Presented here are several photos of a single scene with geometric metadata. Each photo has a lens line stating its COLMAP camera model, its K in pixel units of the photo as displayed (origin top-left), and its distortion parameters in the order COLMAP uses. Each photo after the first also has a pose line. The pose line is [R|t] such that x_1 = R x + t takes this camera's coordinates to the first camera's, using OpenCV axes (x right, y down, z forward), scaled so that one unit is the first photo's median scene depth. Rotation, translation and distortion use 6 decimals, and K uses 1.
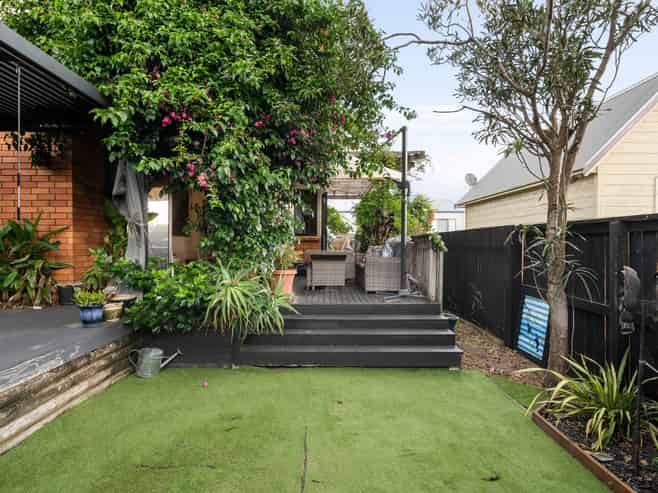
lens RADIAL K [[378.4, 0, 328.2], [0, 378.4, 249.9], [0, 0, 1]] dist [0.003438, 0.000682]
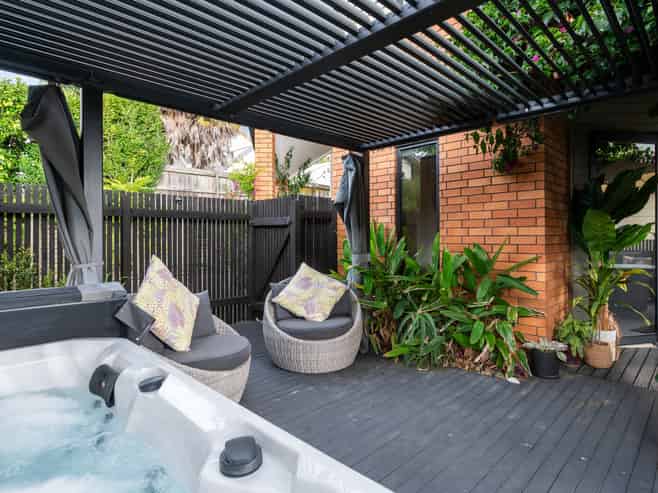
lens RADIAL K [[378.4, 0, 328.7], [0, 378.4, 242.2], [0, 0, 1]] dist [0.003438, 0.000682]
pose [[0.688264, 0.006036, -0.725435, -0.452810], [-0.009403, 0.999956, -0.000600, -0.082465], [0.725399, 0.007234, 0.688291, 0.262130]]
